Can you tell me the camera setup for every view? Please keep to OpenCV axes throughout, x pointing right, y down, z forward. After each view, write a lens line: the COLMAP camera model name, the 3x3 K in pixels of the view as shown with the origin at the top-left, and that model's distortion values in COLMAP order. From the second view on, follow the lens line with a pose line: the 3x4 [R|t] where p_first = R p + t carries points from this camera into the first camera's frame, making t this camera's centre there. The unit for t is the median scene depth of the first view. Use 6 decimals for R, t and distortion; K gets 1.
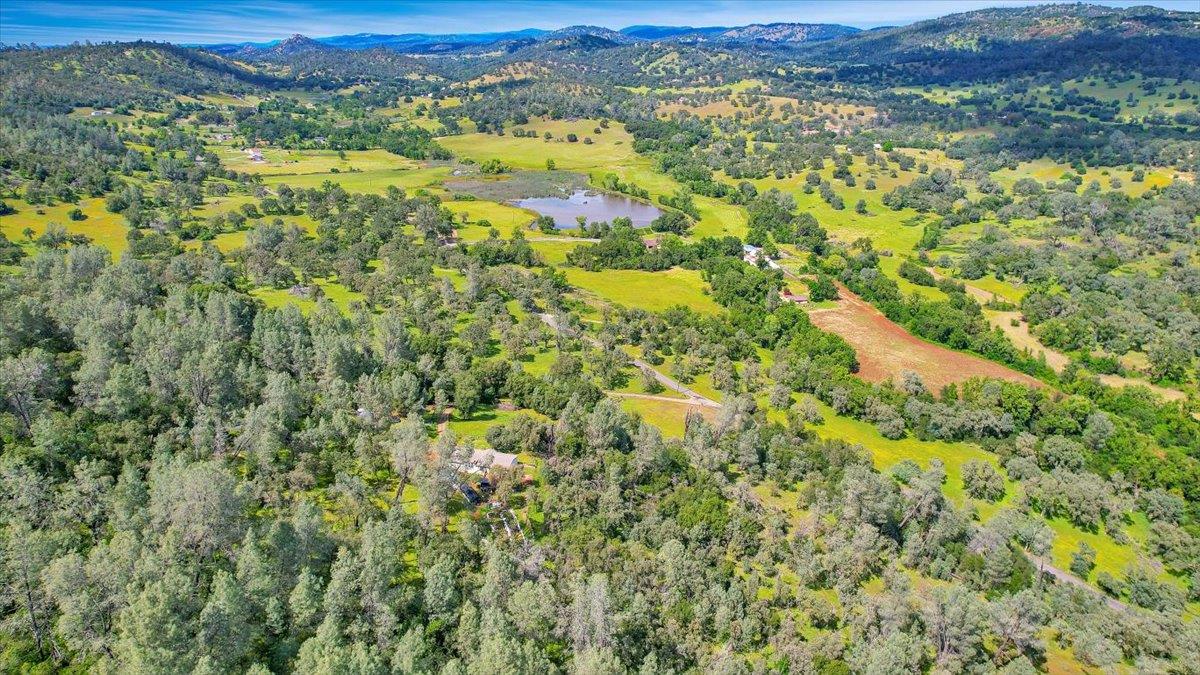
lens RADIAL K [[775.8, 0, 601.7], [0, 775.8, 346.9], [0, 0, 1]] dist [-0.081993, 0.073651]
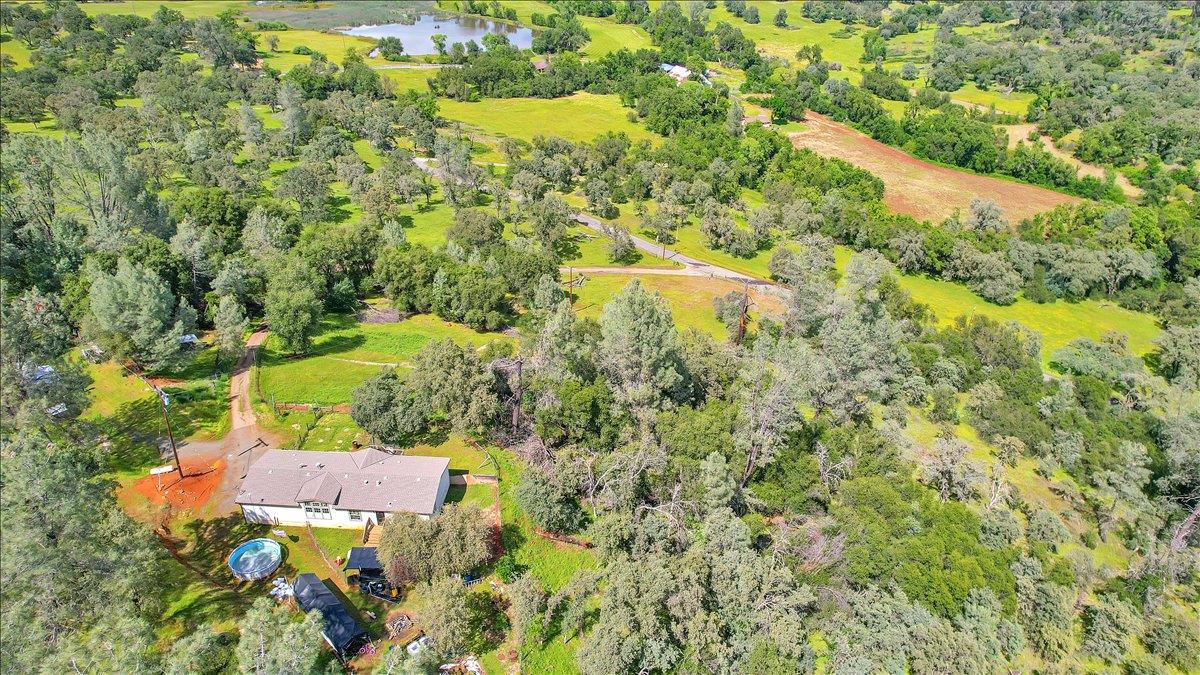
lens RADIAL K [[835.8, 0, 620.1], [0, 835.8, 336.2], [0, 0, 1]] dist [-0.067050, 0.050776]
pose [[0.979205, -0.099570, 0.176756, -0.036575], [0.072991, 0.985839, 0.150976, 0.011266], [-0.189286, -0.134935, 0.972607, 0.239438]]
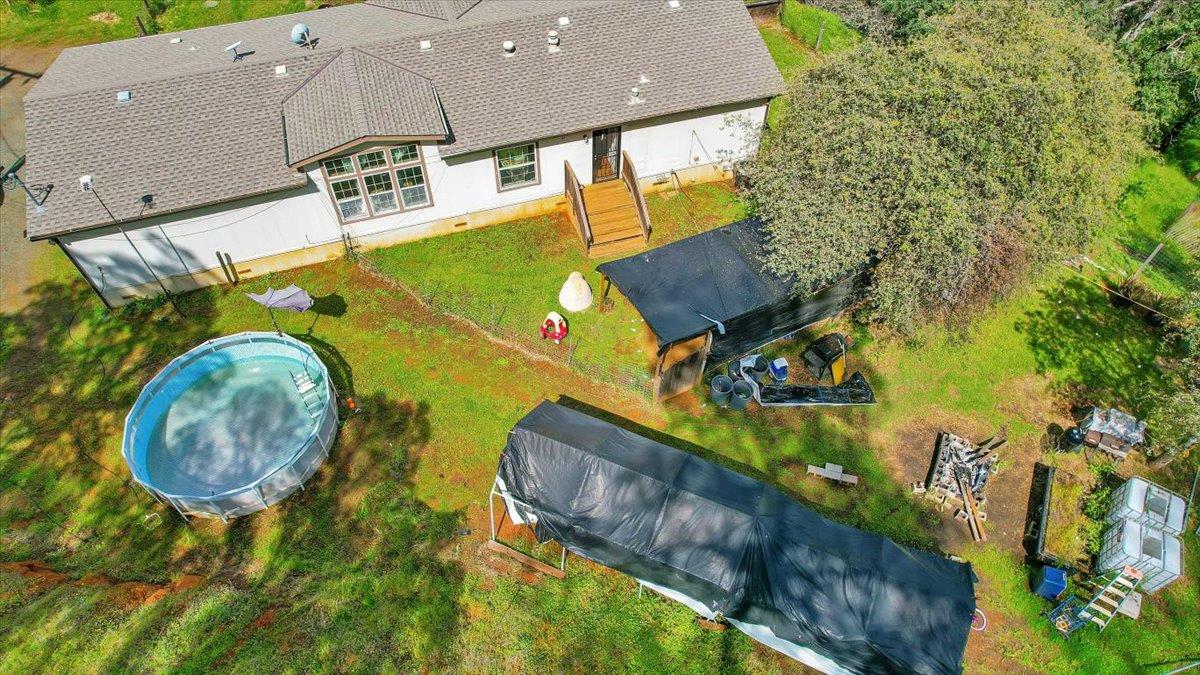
lens RADIAL K [[775.8, 0, 601.7], [0, 775.8, 346.9], [0, 0, 1]] dist [-0.081993, 0.073651]
pose [[0.840502, -0.427089, 0.333395, -0.072554], [0.205980, 0.821011, 0.532459, 0.048730], [-0.501128, -0.378860, 0.778033, 0.350471]]
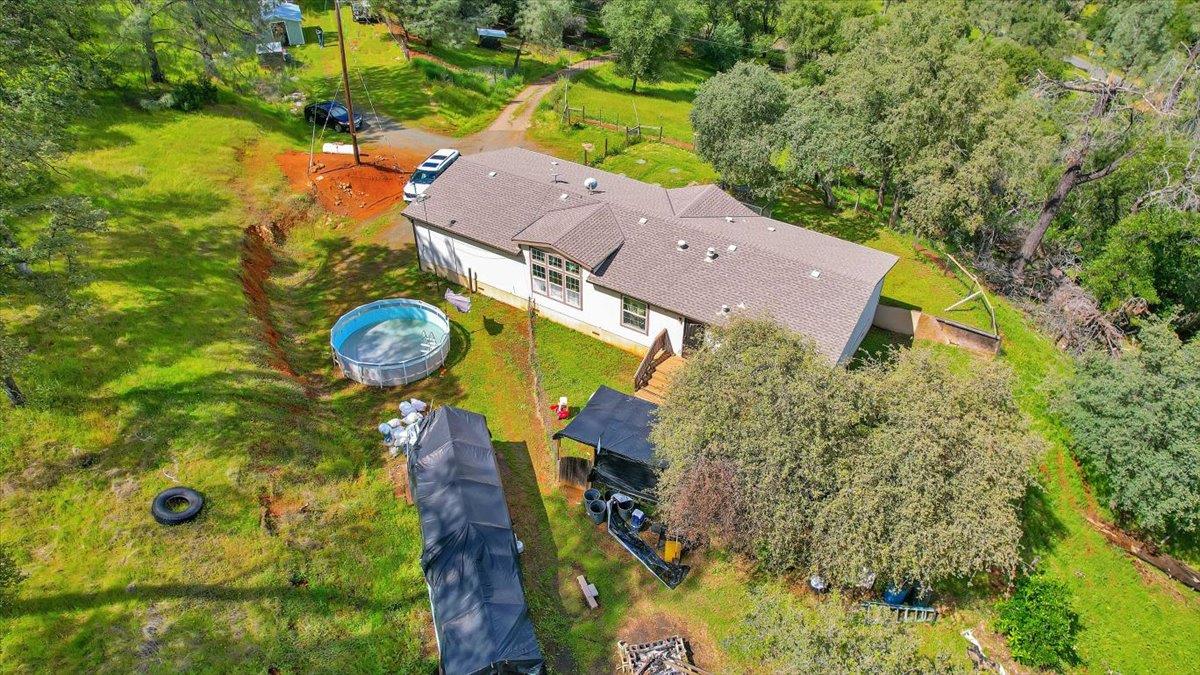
lens RADIAL K [[775.8, 0, 601.7], [0, 775.8, 346.9], [0, 0, 1]] dist [-0.081993, 0.073651]
pose [[0.953451, 0.188241, -0.235578, -0.048635], [-0.120312, 0.953822, 0.275225, 0.048408], [0.276508, -0.234071, 0.932070, 0.334082]]
